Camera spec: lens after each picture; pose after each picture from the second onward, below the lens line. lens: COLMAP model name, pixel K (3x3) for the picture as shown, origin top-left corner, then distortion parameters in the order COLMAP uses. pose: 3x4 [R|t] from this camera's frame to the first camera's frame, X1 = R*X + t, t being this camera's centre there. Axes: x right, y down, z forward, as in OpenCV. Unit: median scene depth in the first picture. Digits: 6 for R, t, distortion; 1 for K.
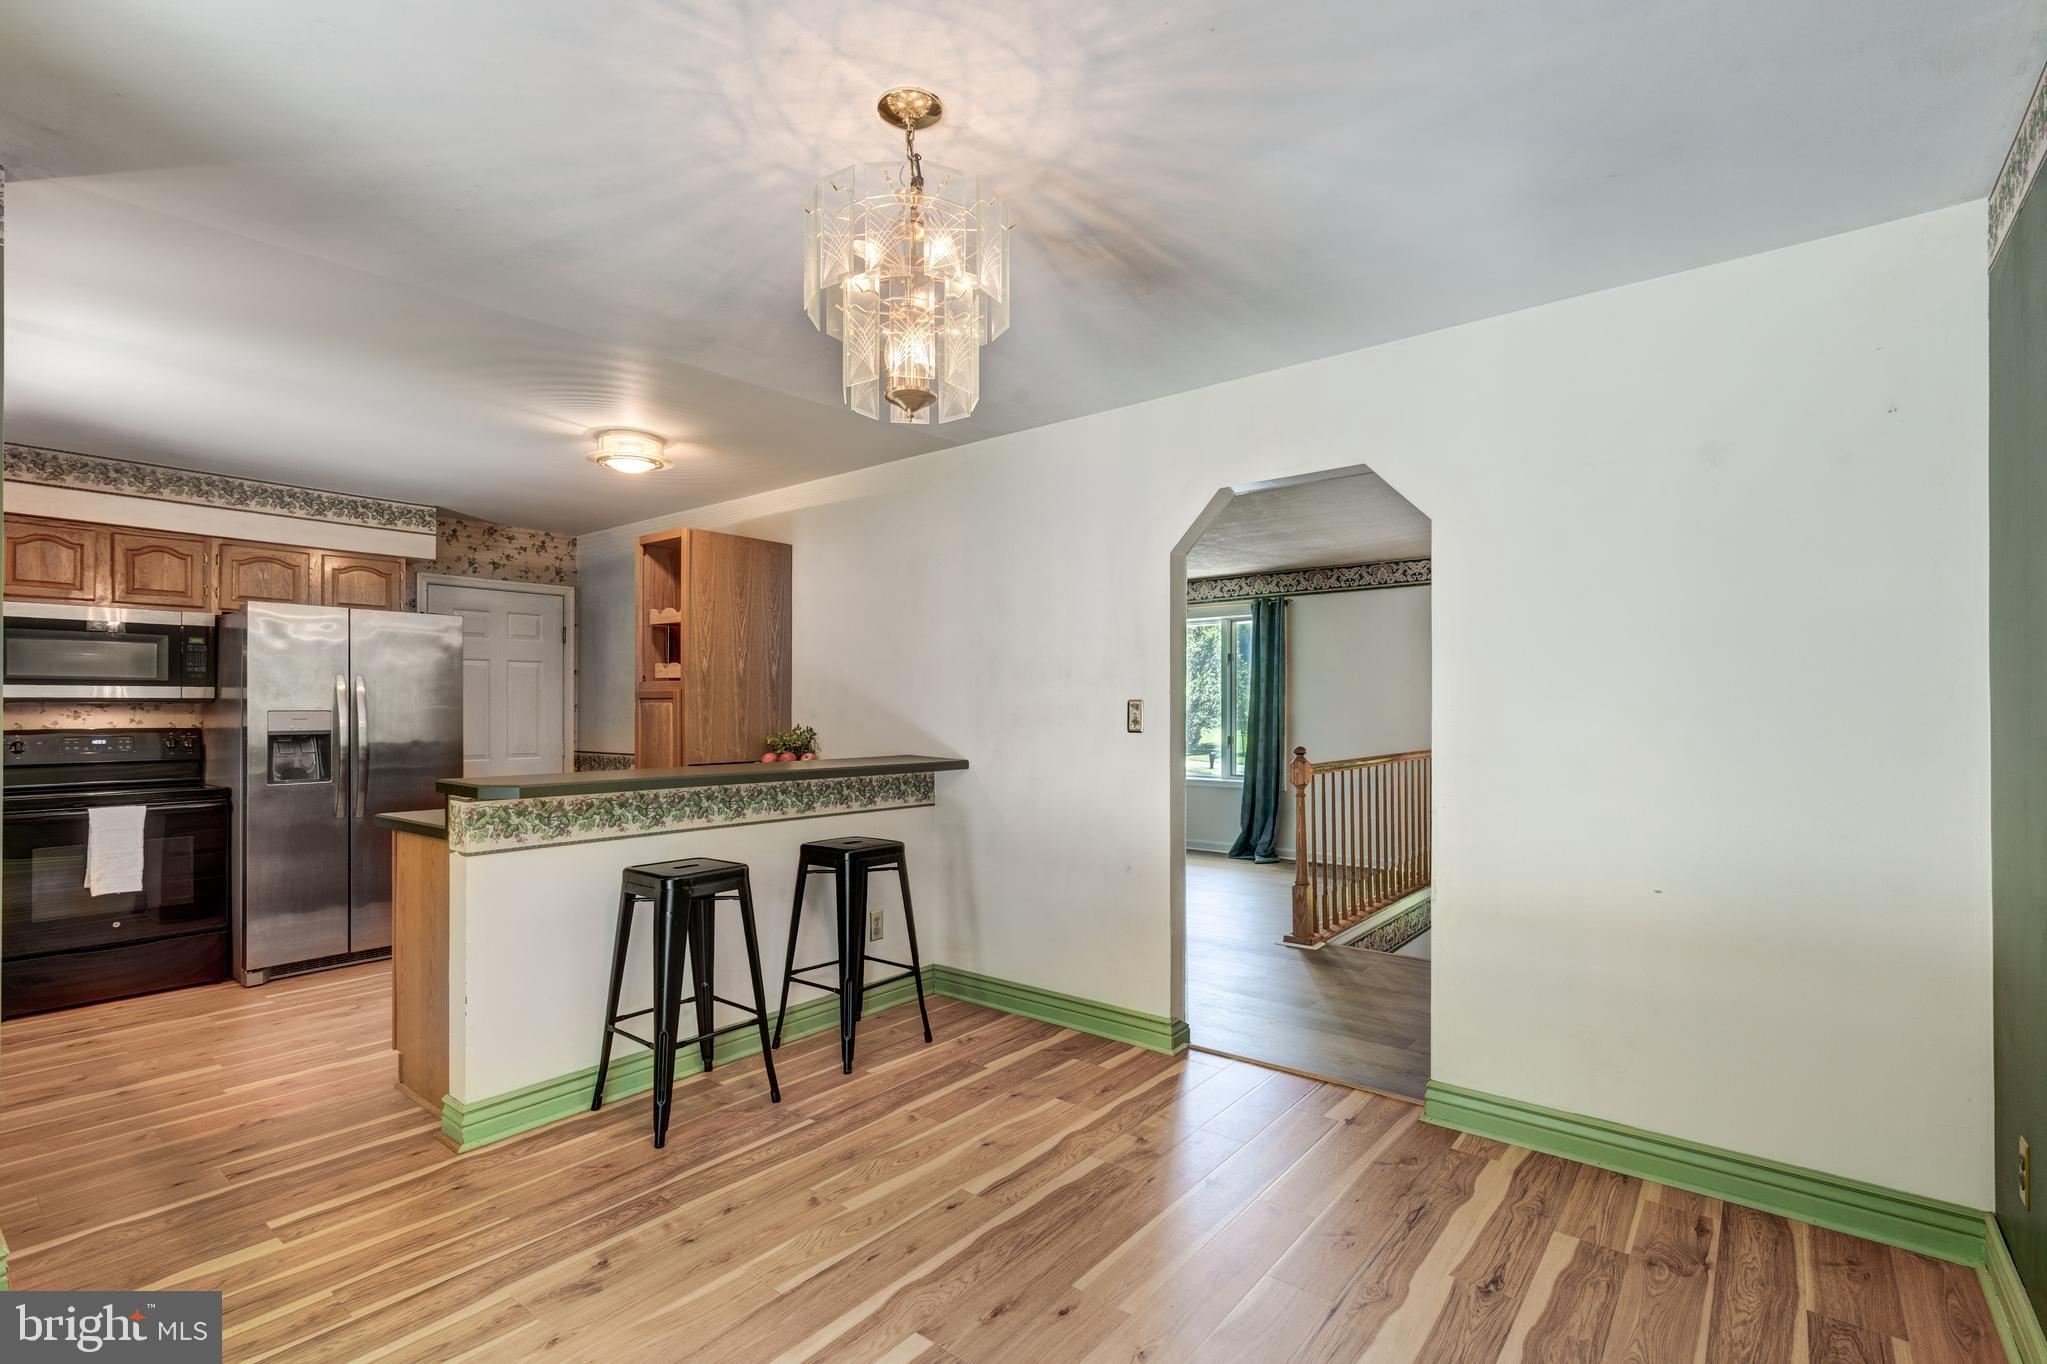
lens RADIAL K [[944.2, 0, 1014.5], [0, 944.2, 700.0], [0, 0, 1]] dist [0.004950, -0.000210]
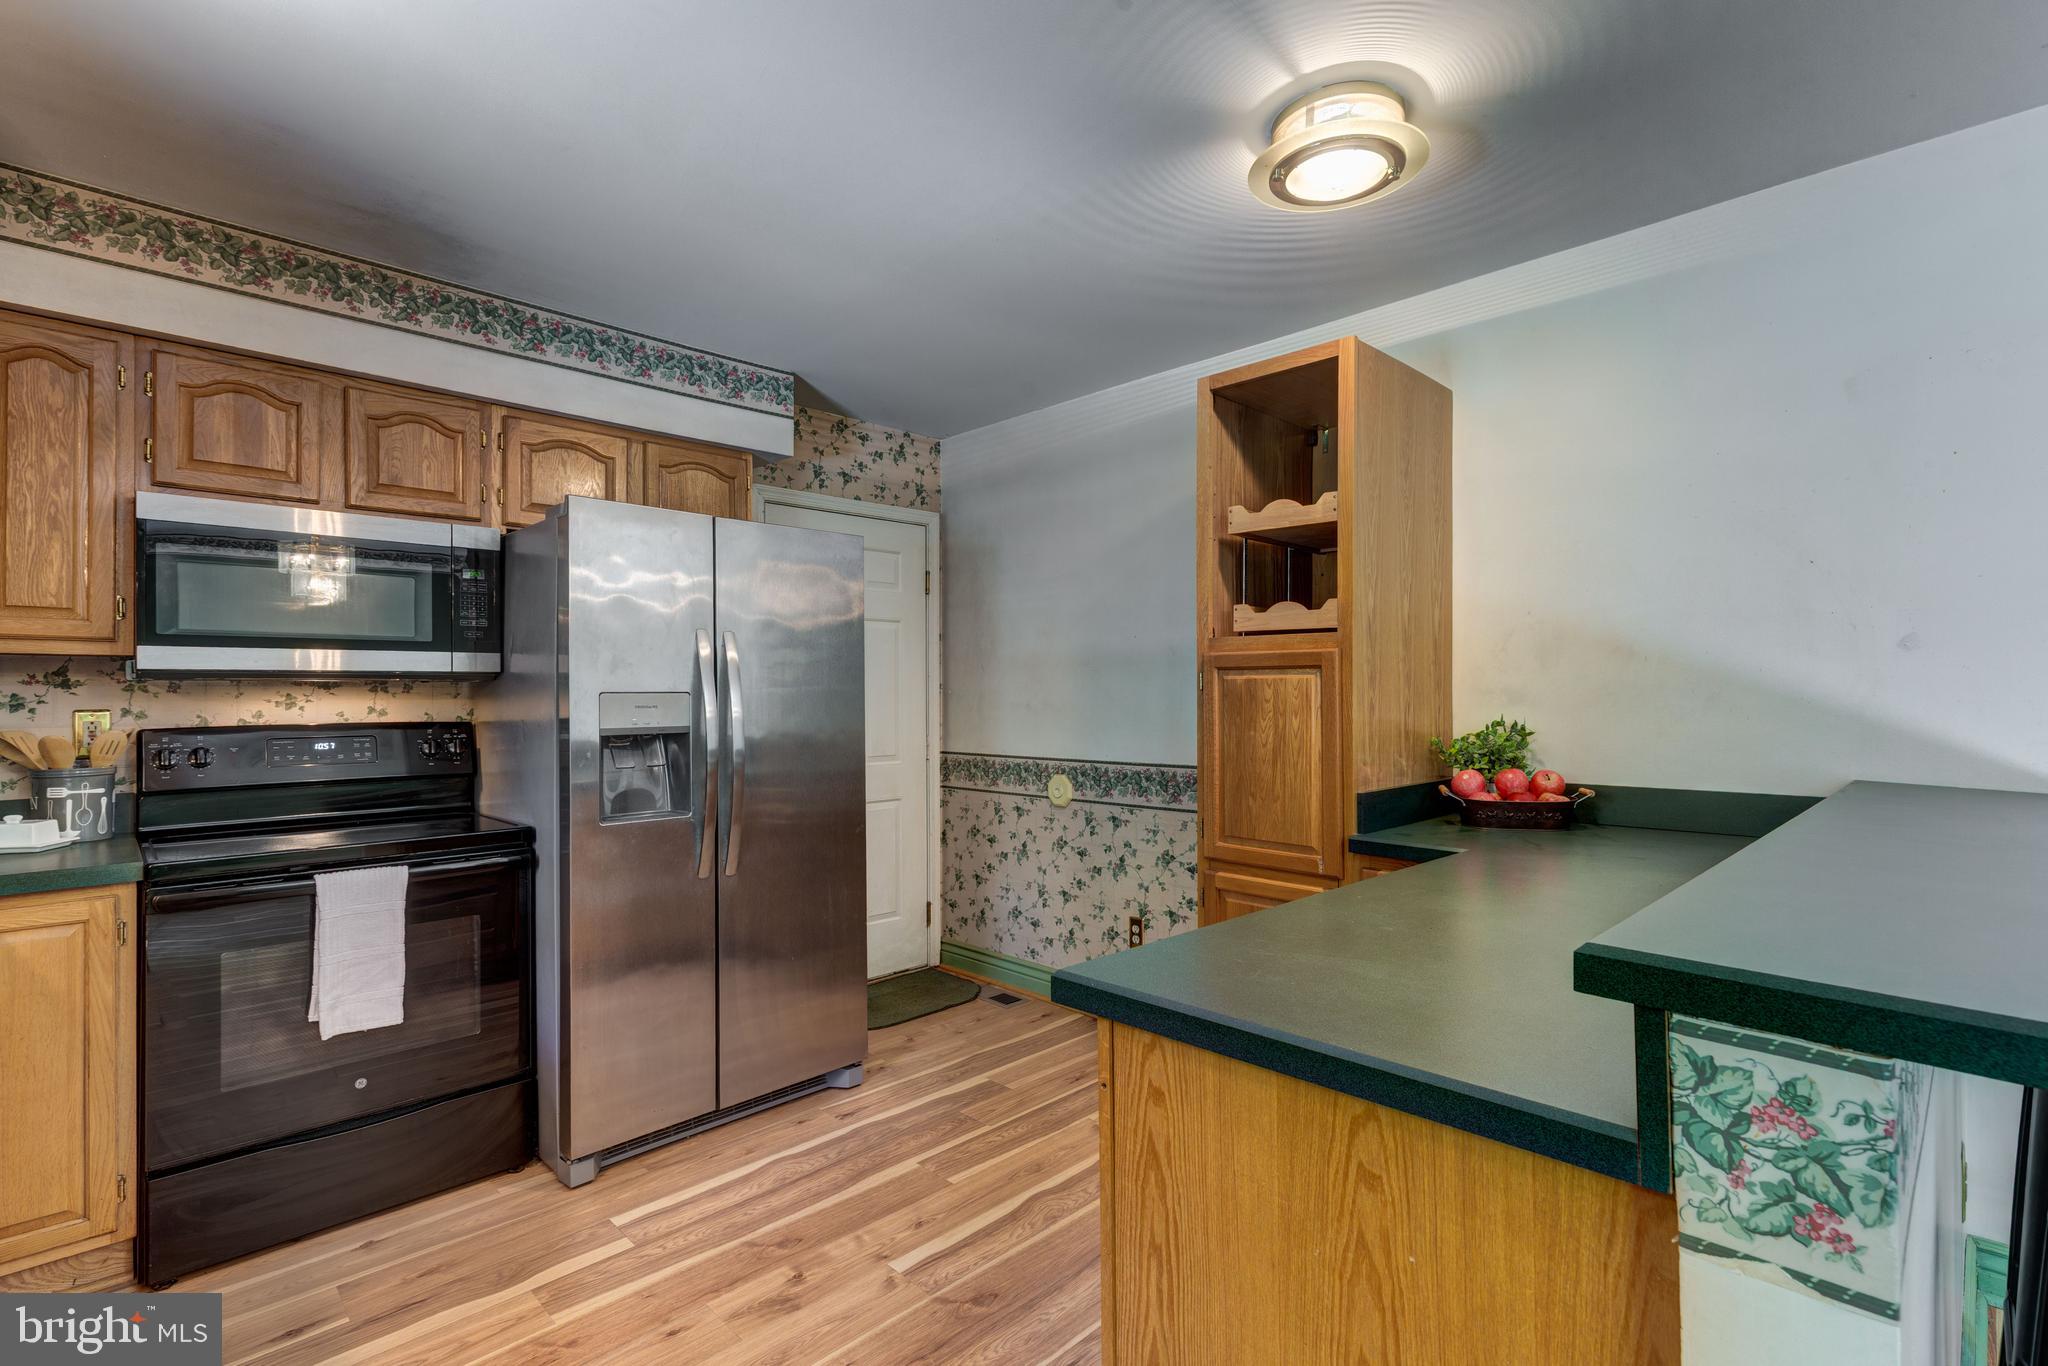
lens RADIAL K [[944.6, 0, 1028.5], [0, 944.6, 688.0], [0, 0, 1]] dist [0.004950, -0.000210]
pose [[0.993156, -0.003800, -0.116735, -0.450281], [0.004444, 0.999976, 0.005254, 0.006664], [0.116712, -0.005737, 0.993149, 0.453118]]
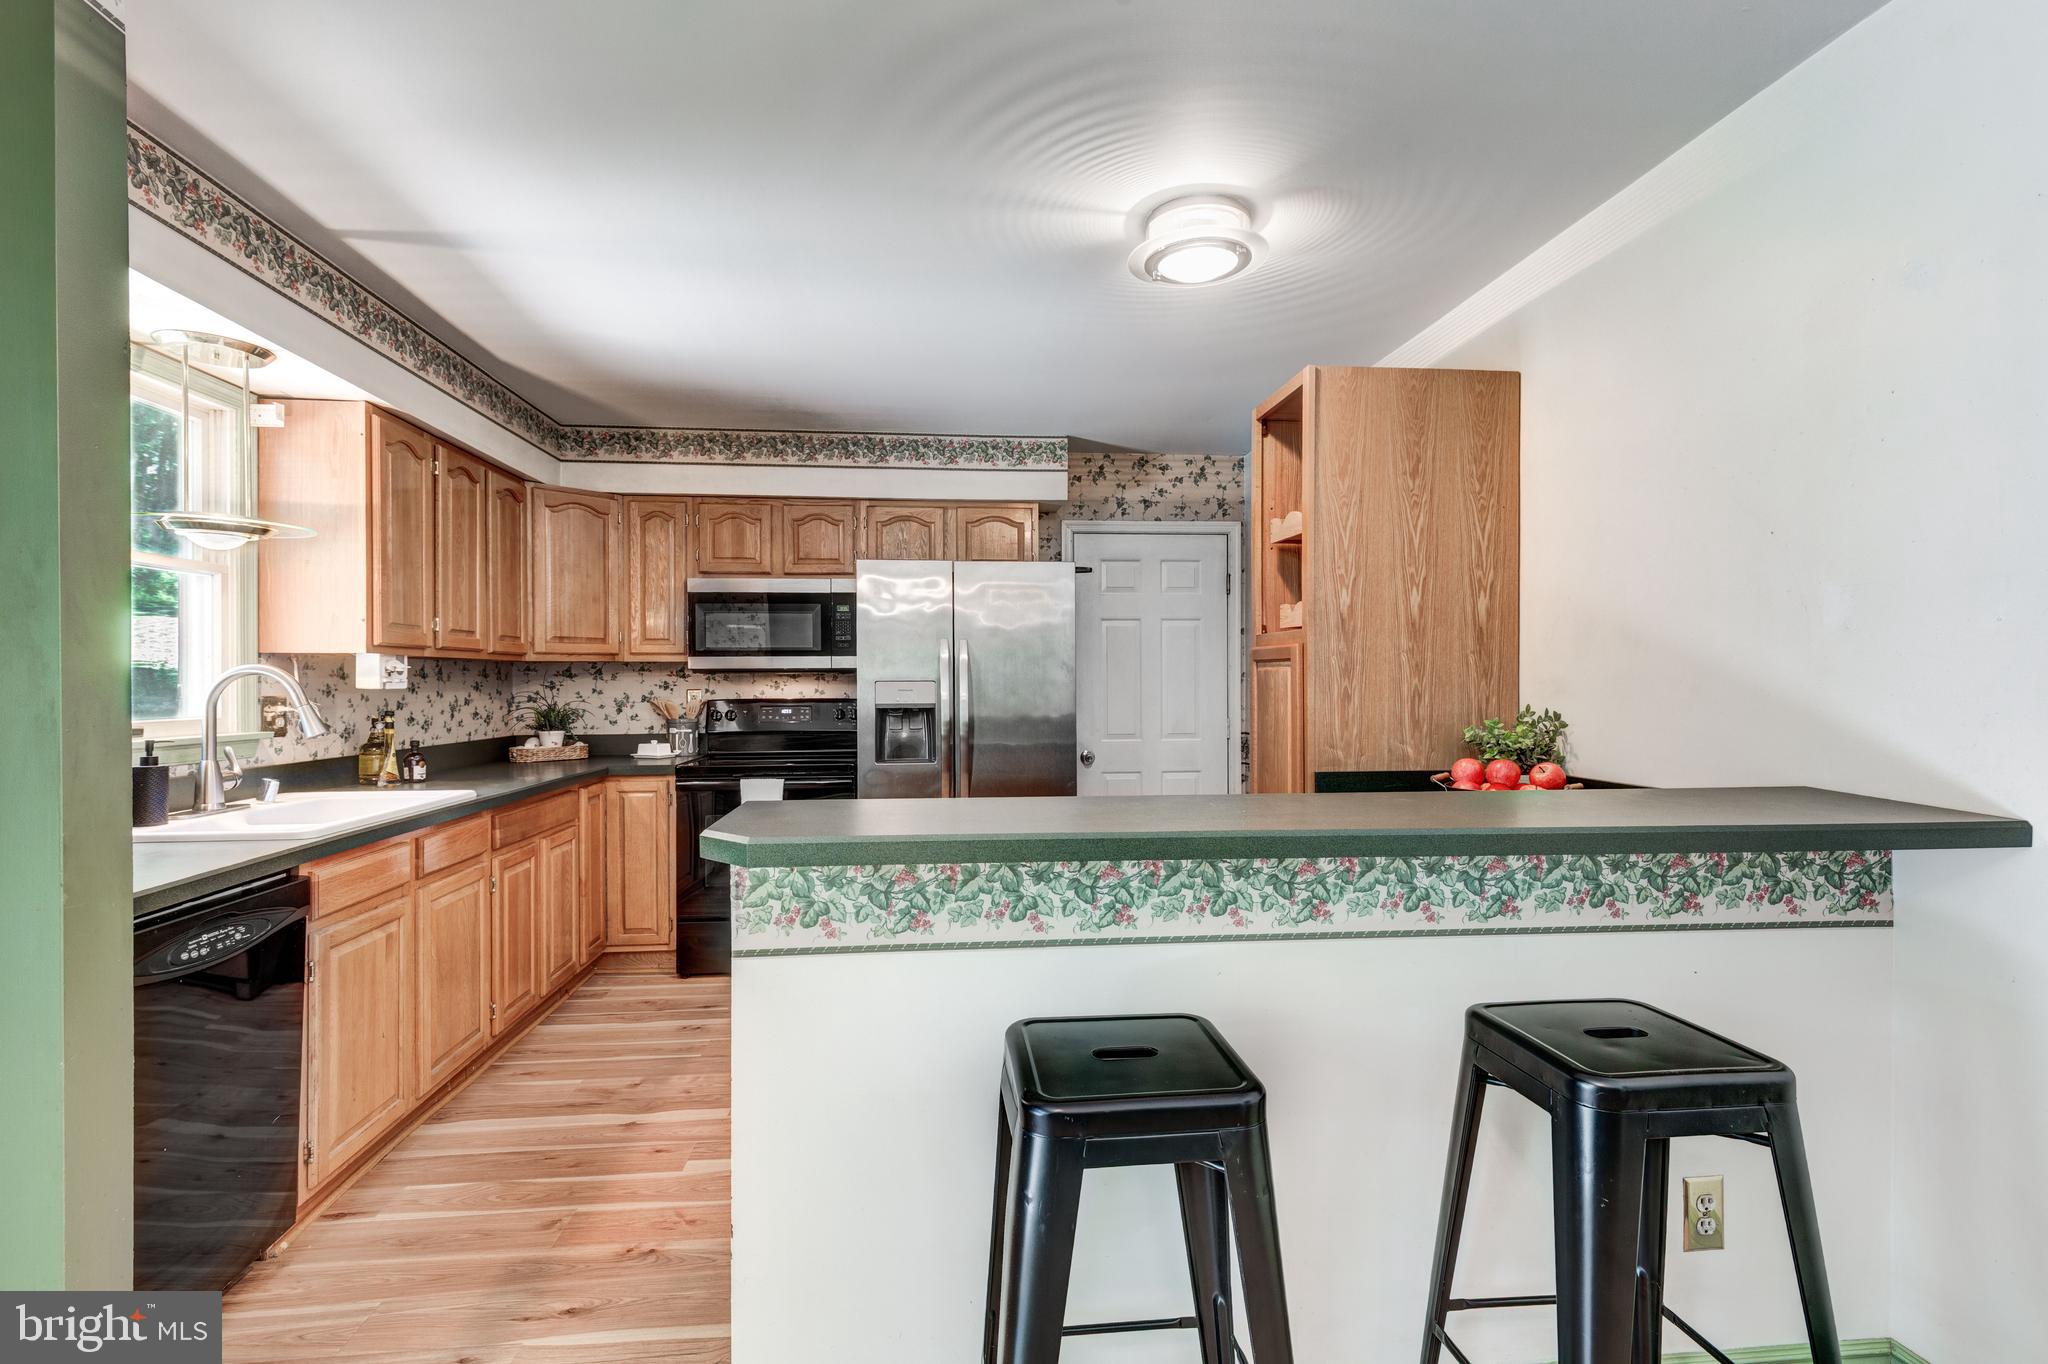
lens RADIAL K [[944.6, 0, 1018.5], [0, 944.6, 686.4], [0, 0, 1]] dist [0.004950, -0.000210]
pose [[0.703544, 0.002739, -0.710646, -0.056772], [0.009694, 0.999863, 0.013451, 0.005713], [0.710585, -0.016353, 0.703421, 0.448683]]
